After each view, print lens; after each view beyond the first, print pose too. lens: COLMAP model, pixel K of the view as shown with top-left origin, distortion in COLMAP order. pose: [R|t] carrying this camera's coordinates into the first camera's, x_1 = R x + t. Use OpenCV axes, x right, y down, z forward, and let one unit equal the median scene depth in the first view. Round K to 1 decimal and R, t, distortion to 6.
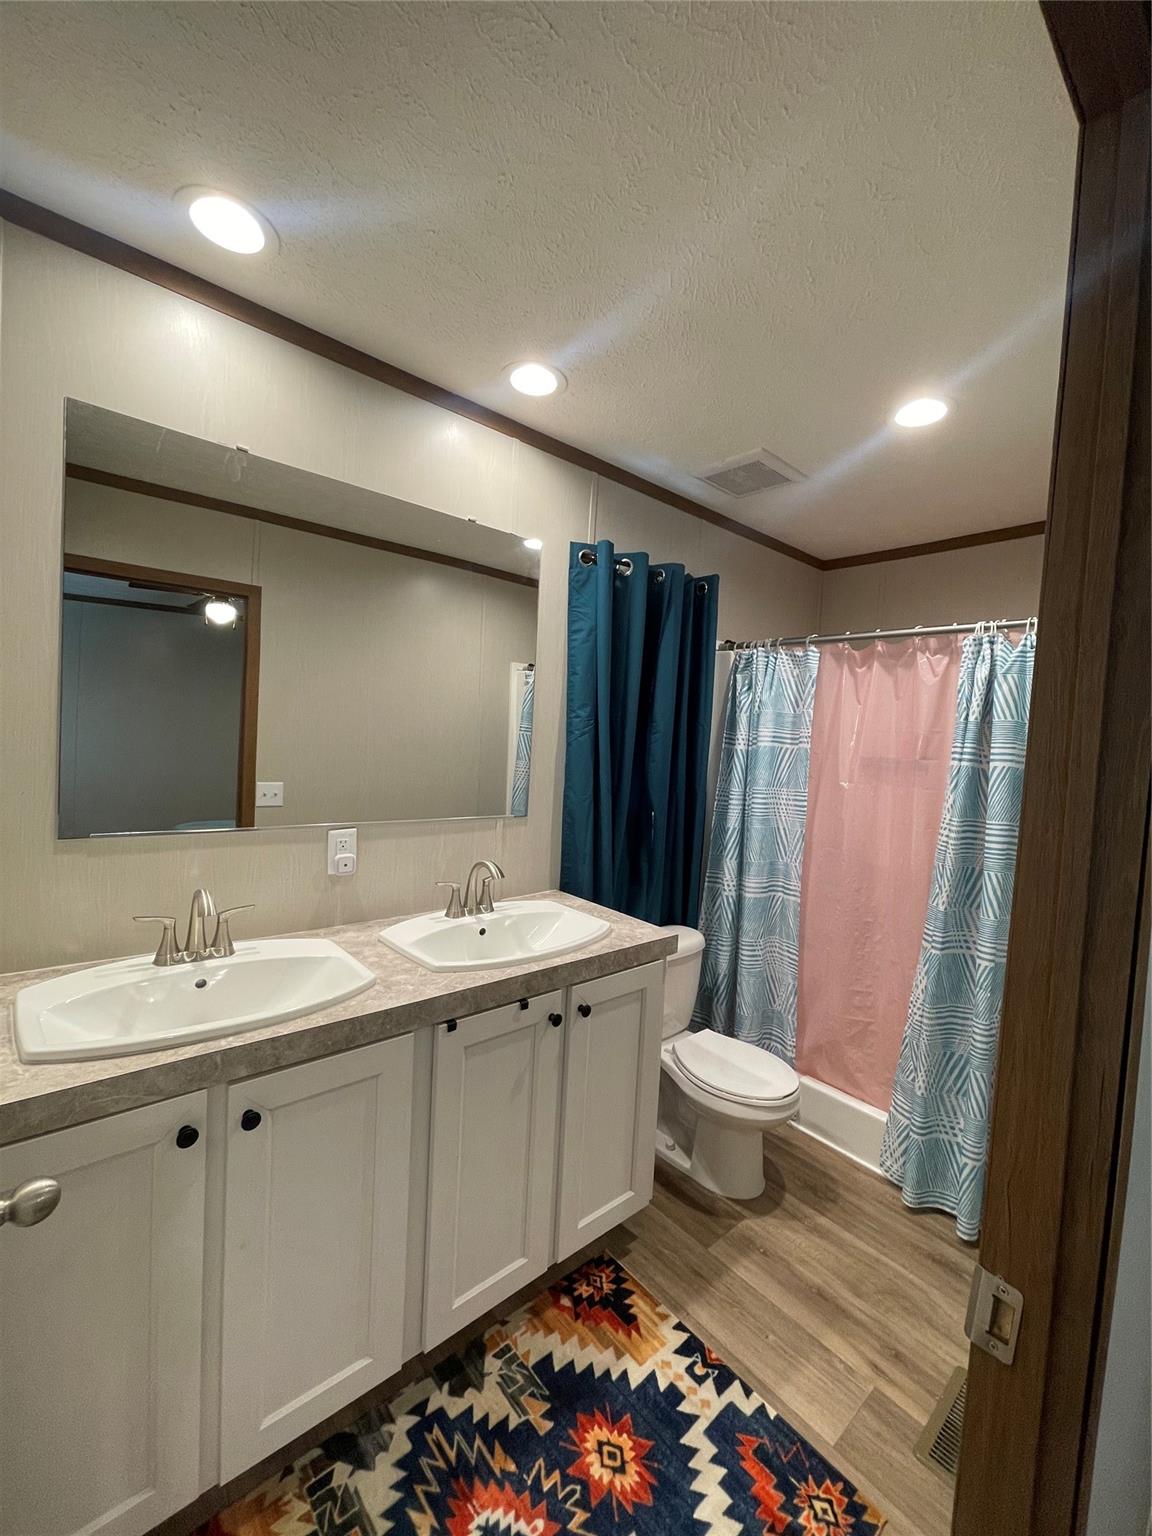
lens RADIAL K [[622.4, 0, 583.2], [0, 622.4, 765.7], [0, 0, 1]] dist [-0.001822, 0.000877]
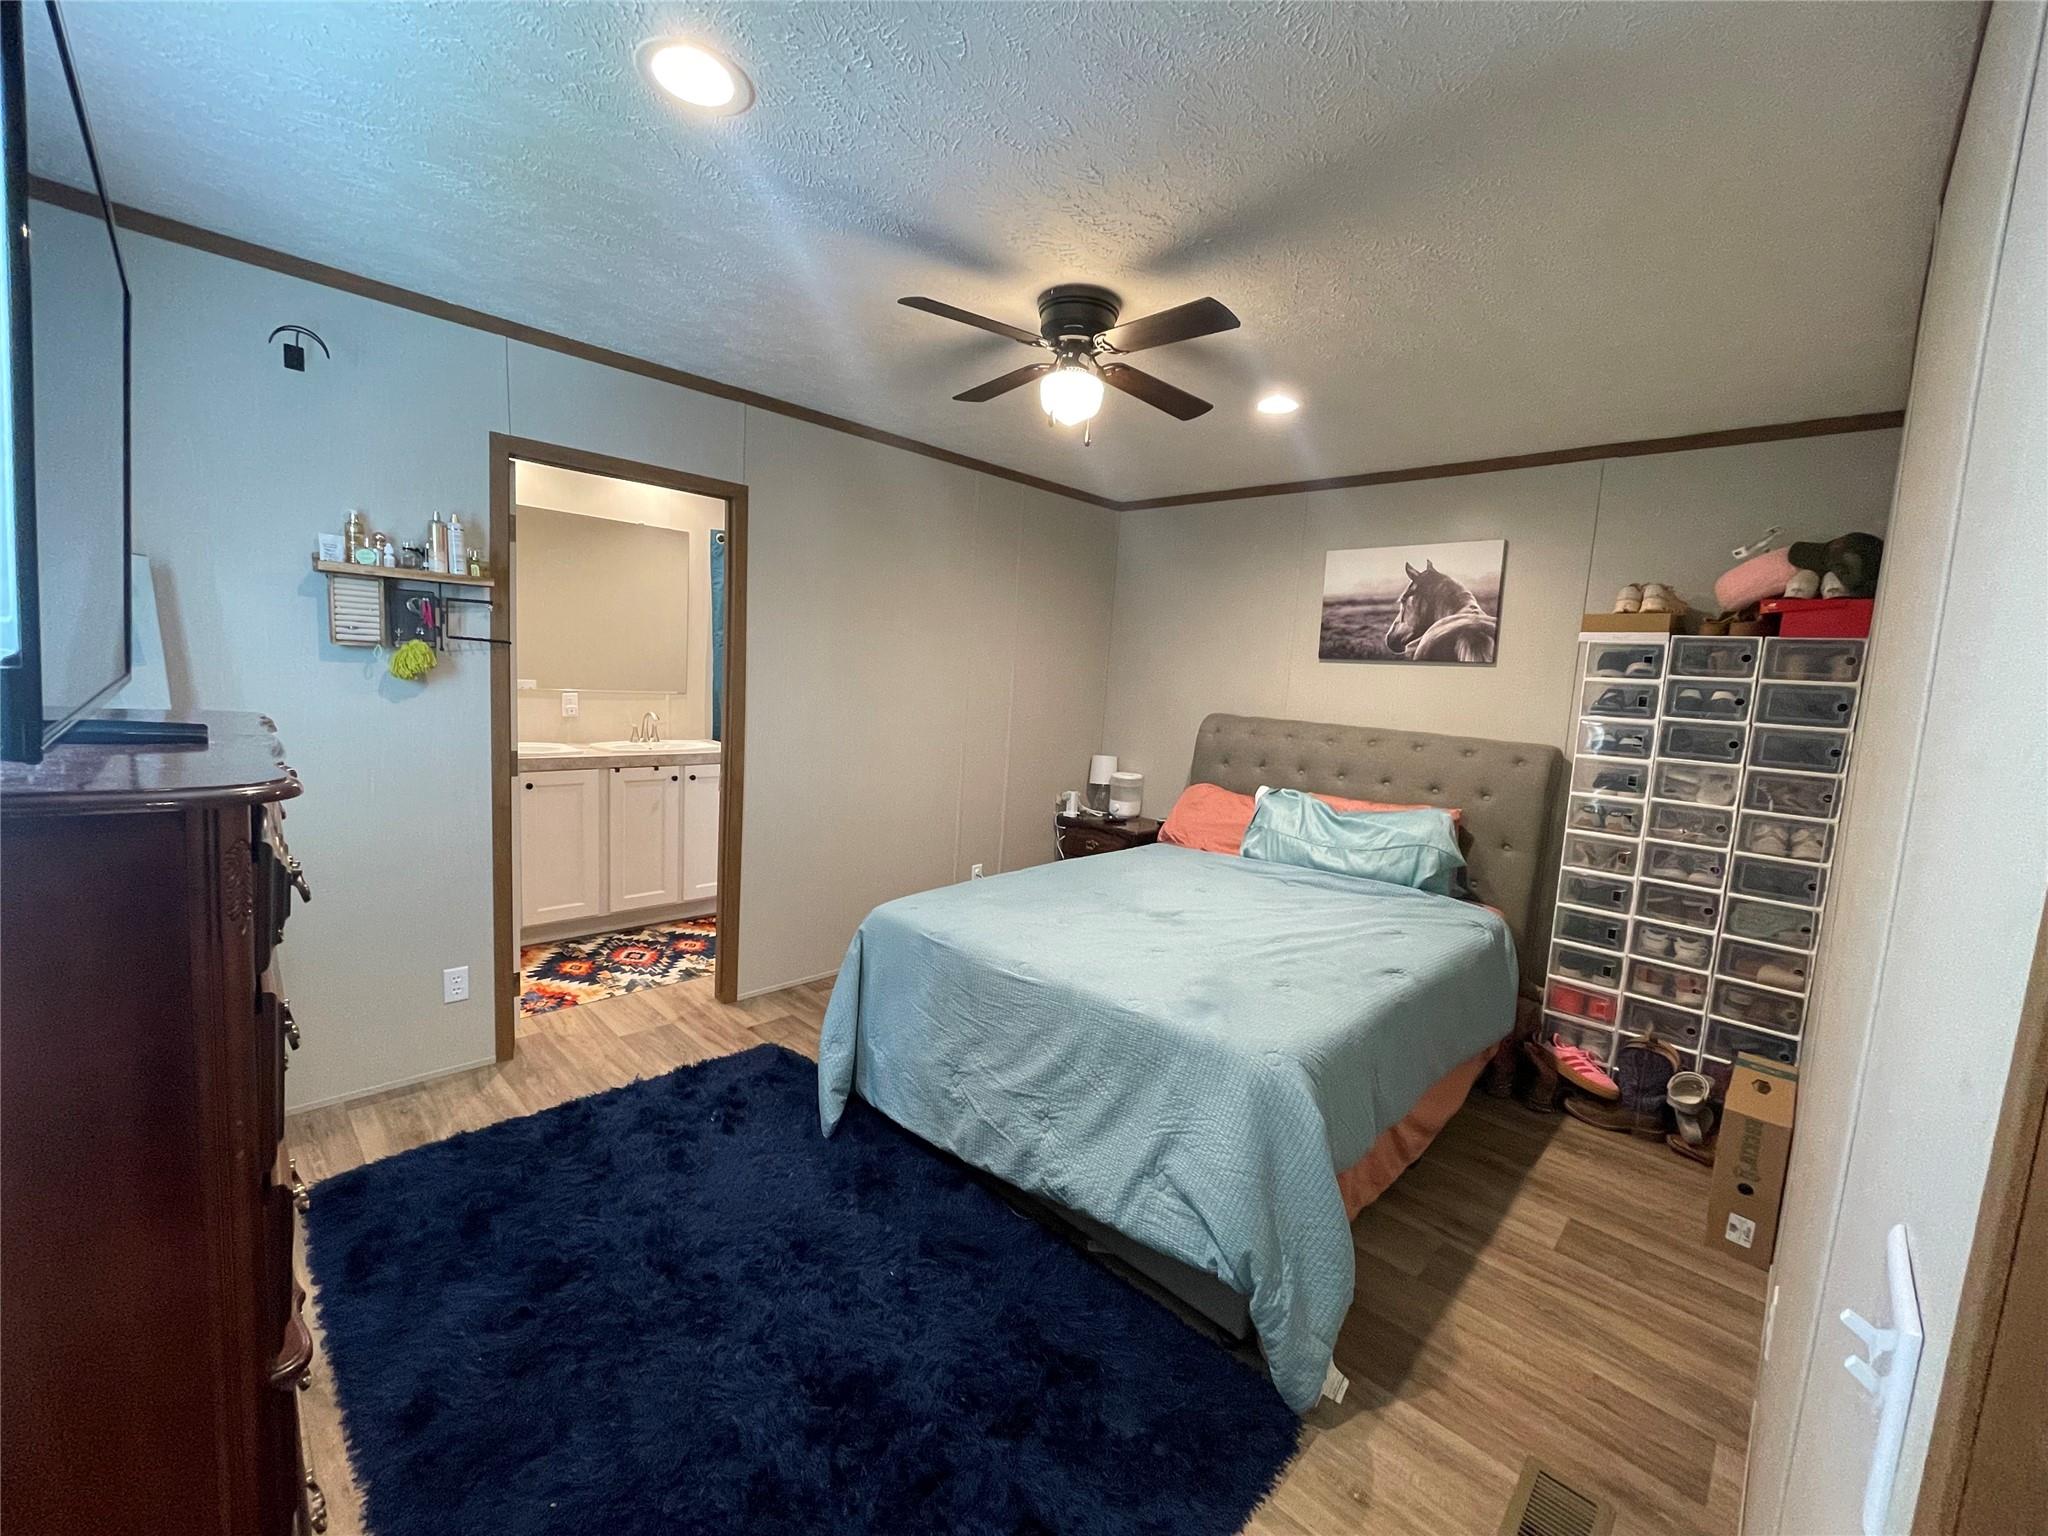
lens RADIAL K [[829.9, 0, 1021.4], [0, 829.9, 763.2], [0, 0, 1]] dist [-0.001822, 0.000877]
pose [[0.997130, -0.003942, 0.075606, 1.046013], [-0.001533, 0.997387, 0.072223, 0.169181], [-0.075693, -0.072132, 0.994519, -2.161195]]
